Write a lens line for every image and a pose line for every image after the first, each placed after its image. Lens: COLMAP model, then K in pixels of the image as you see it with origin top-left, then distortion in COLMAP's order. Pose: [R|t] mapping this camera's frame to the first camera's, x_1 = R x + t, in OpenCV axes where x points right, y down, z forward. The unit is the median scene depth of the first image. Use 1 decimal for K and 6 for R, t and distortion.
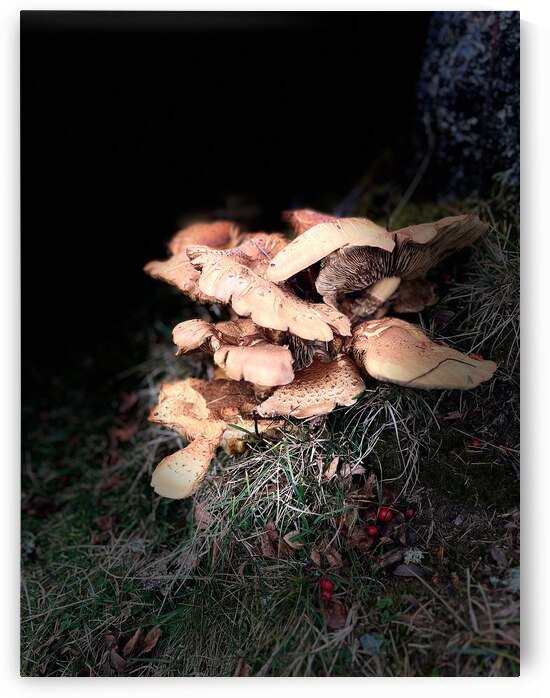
lens RADIAL K [[474.8, 0, 275.0], [0, 474.8, 349.0], [0, 0, 1]] dist [0.069634, -0.100789]
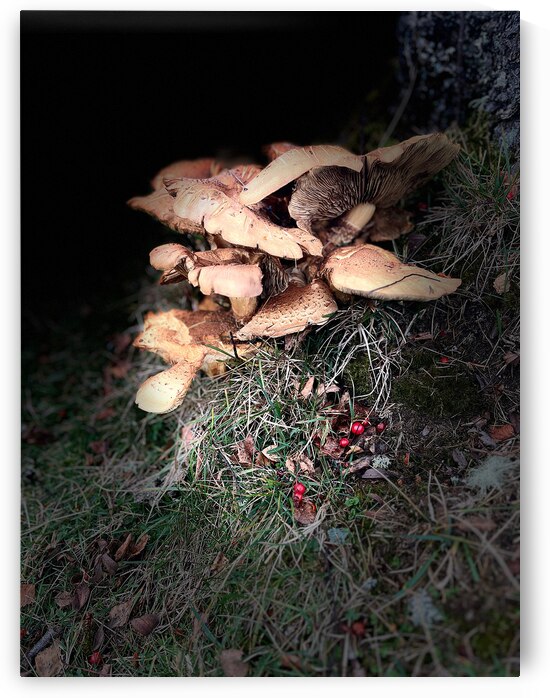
lens RADIAL K [[474.8, 0, 275.0], [0, 474.8, 349.0], [0, 0, 1]] dist [0.069634, -0.100789]
pose [[0.999574, -0.015748, -0.024574, 0.074353], [0.017024, 0.998471, 0.052593, 0.108073], [0.023709, -0.052989, 0.998314, -0.045861]]
